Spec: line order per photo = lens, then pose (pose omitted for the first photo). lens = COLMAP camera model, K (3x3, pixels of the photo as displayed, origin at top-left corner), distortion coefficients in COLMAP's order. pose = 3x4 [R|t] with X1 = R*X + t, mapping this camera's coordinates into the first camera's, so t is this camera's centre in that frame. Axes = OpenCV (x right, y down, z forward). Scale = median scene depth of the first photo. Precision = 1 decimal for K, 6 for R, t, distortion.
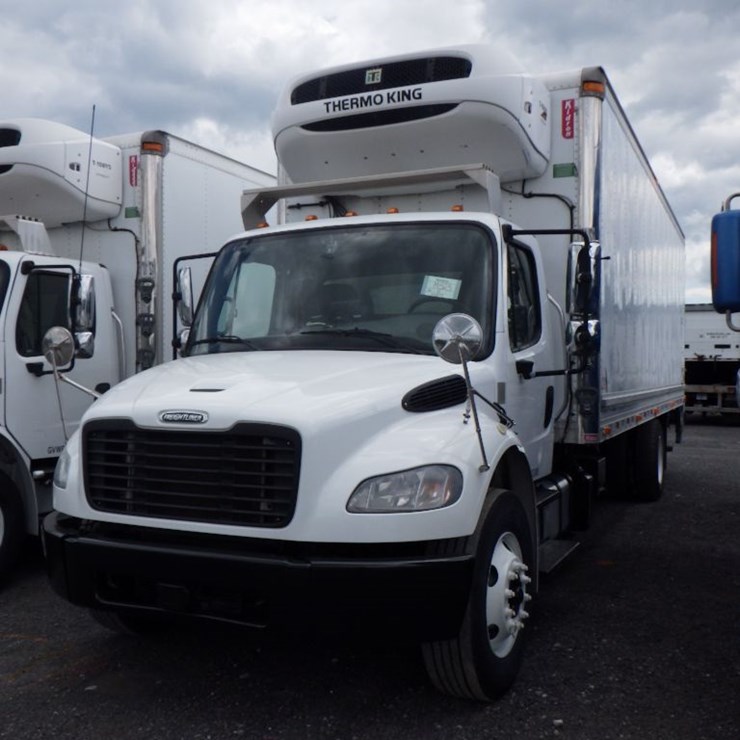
lens RADIAL K [[815.0, 0, 368.2], [0, 815.0, 360.1], [0, 0, 1]] dist [-0.009375, -0.017785]
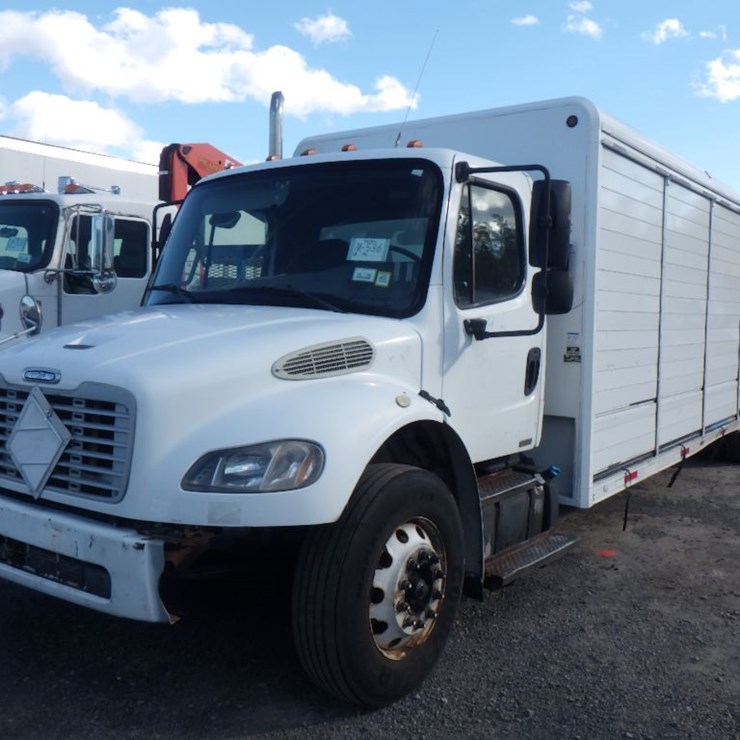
lens RADIAL K [[817.6, 0, 371.5], [0, 817.6, 349.5], [0, 0, 1]] dist [0.008428, 0.002794]
pose [[0.985173, 0.023260, -0.169979, 0.267950], [-0.015412, 0.998760, 0.047347, -0.008192], [0.170870, -0.044025, 0.984310, 0.144501]]
